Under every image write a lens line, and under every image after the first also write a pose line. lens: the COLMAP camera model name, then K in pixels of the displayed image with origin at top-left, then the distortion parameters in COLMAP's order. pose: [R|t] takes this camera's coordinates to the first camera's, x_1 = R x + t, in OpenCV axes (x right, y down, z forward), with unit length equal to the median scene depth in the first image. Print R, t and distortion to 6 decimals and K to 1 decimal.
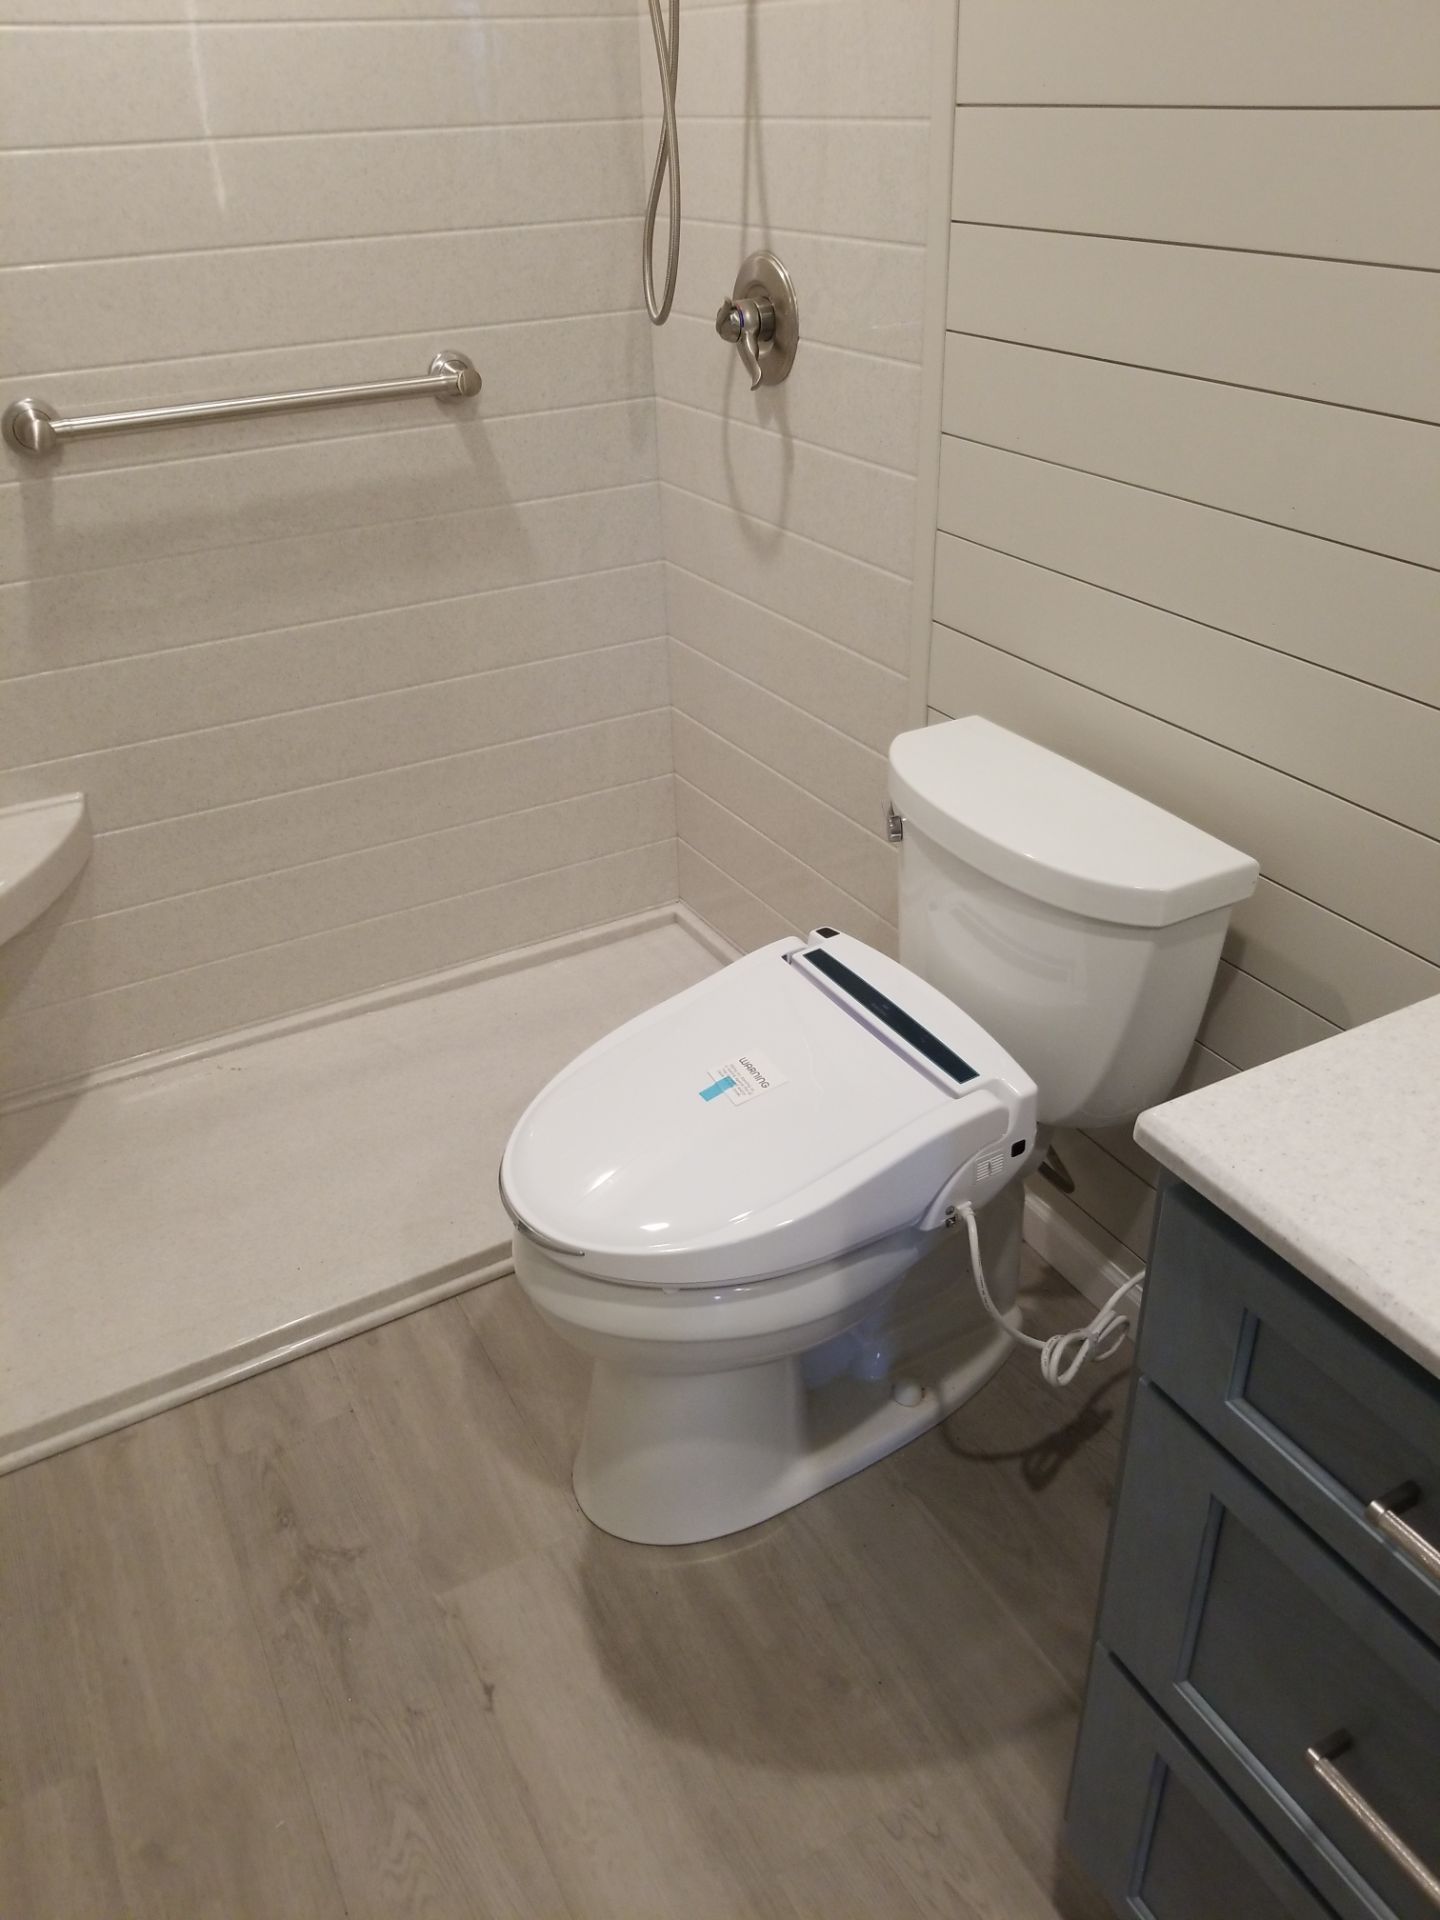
lens RADIAL K [[1496.2, 0, 709.9], [0, 1496.2, 930.3], [0, 0, 1]] dist [0.070122, -0.115064]
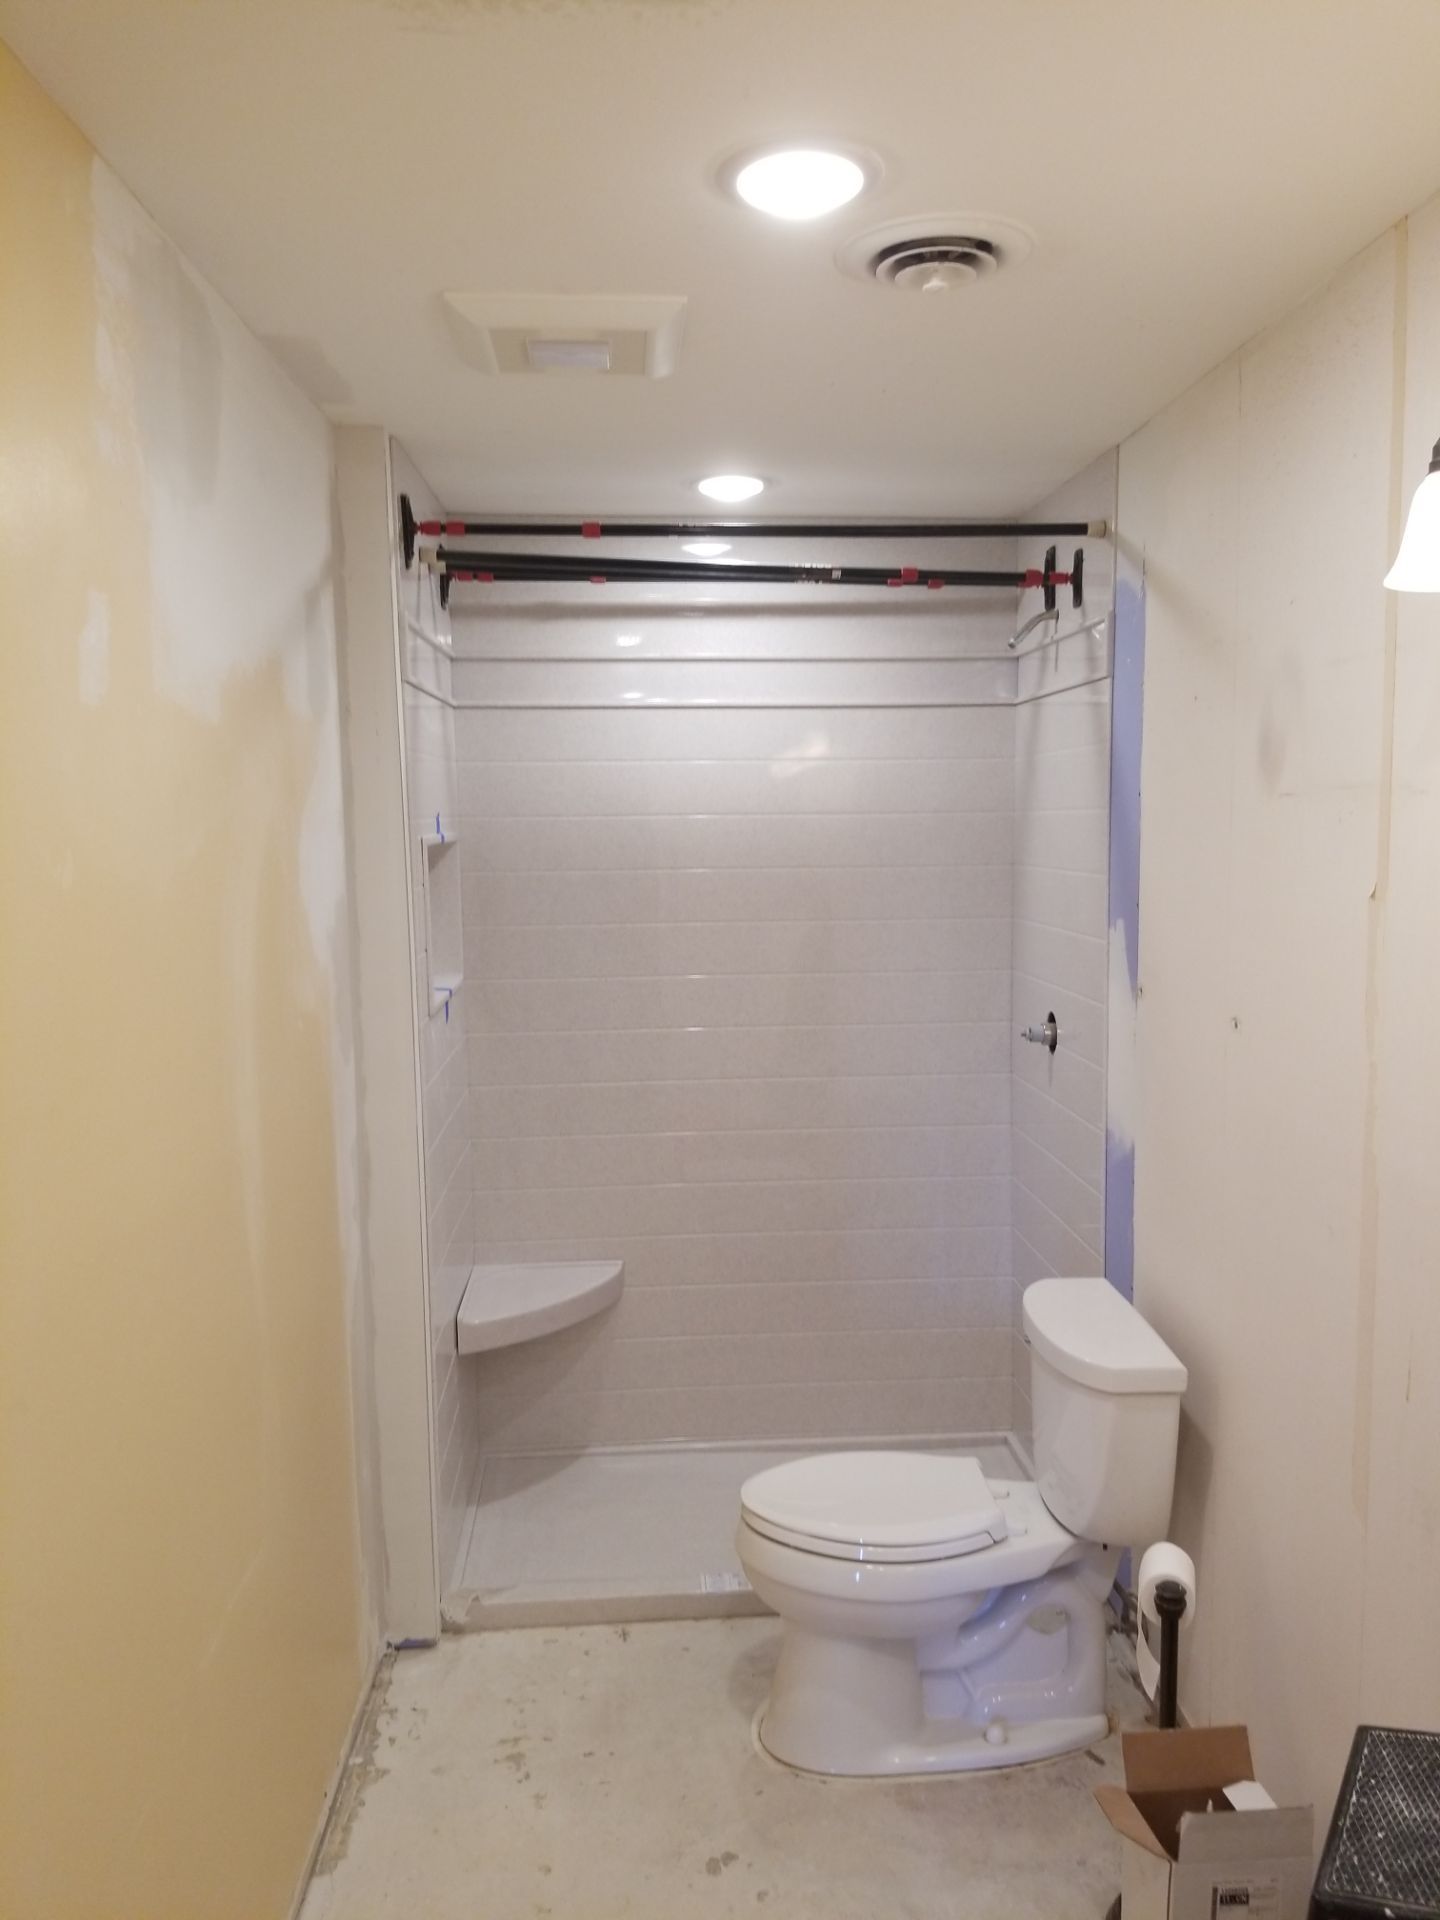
lens RADIAL K [[1496.2, 0, 736.0], [0, 1496.2, 968.9], [0, 0, 1]] dist [0.070122, -0.115064]
pose [[0.902925, 0.063323, -0.425109, 0.417737], [-0.224564, 0.912848, -0.340997, 0.164776], [0.366467, 0.403359, 0.838453, -0.522125]]
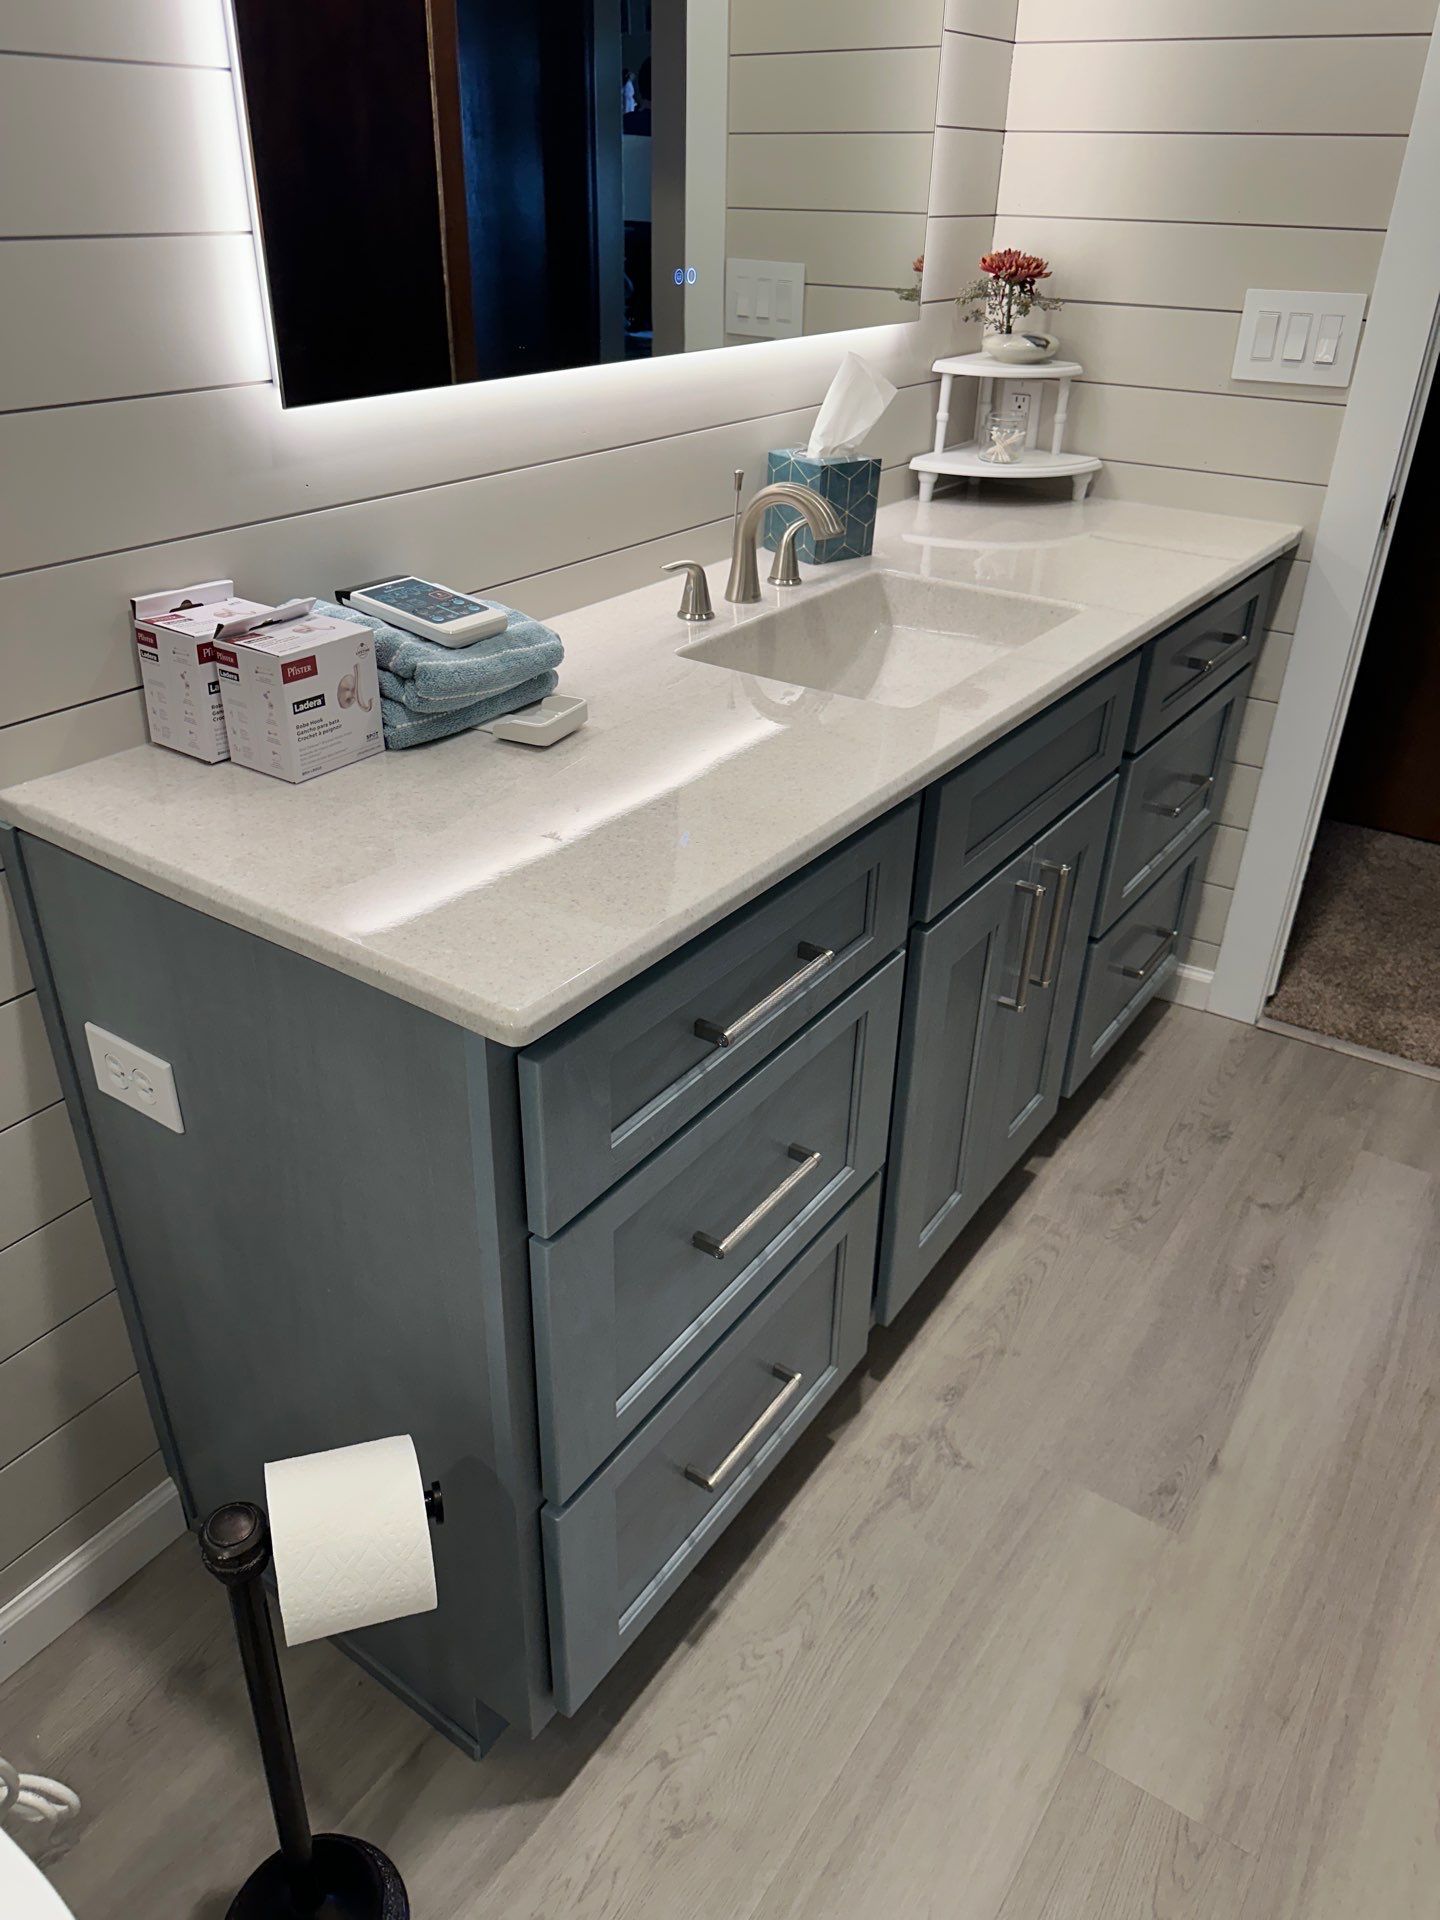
lens RADIAL K [[1348.2, 0, 721.7], [0, 1348.2, 965.2], [0, 0, 1]] dist [0.069913, -0.089286]
pose [[-0.453457, -0.426354, 0.782687, -0.211848], [0.438524, 0.657789, 0.612381, -0.179345], [-0.775934, 0.620915, -0.111313, 0.427057]]
